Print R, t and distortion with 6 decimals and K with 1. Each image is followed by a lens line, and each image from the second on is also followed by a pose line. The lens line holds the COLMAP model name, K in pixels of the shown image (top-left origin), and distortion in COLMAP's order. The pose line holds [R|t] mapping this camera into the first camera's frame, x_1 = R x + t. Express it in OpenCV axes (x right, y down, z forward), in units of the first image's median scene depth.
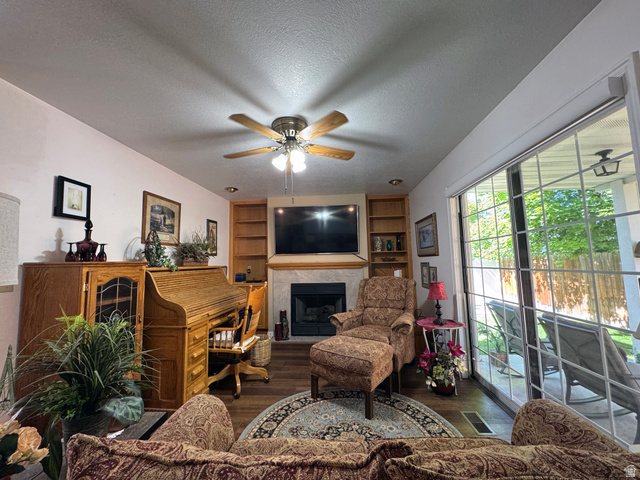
lens RADIAL K [[254.6, 0, 321.0], [0, 254.6, 240.2], [0, 0, 1]] dist [-0.001473, -0.000453]
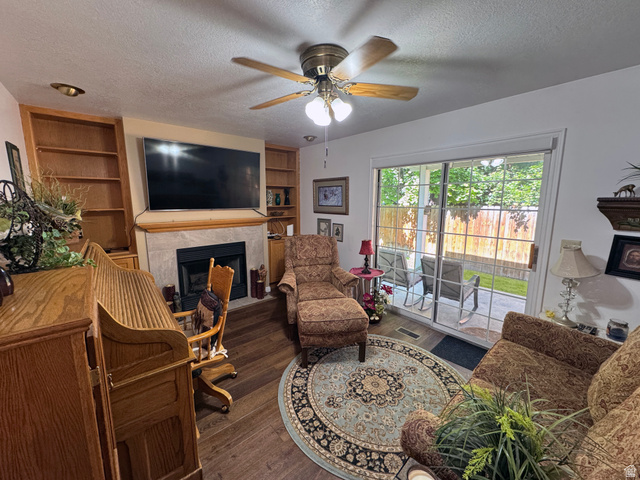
lens RADIAL K [[254.6, 0, 324.1], [0, 254.6, 238.7], [0, 0, 1]] dist [-0.001473, -0.000453]
pose [[0.697540, -0.086517, 0.711303, -0.381419], [-0.080836, 0.976845, 0.198088, -0.046662], [-0.711971, -0.195673, 0.674395, 0.220298]]
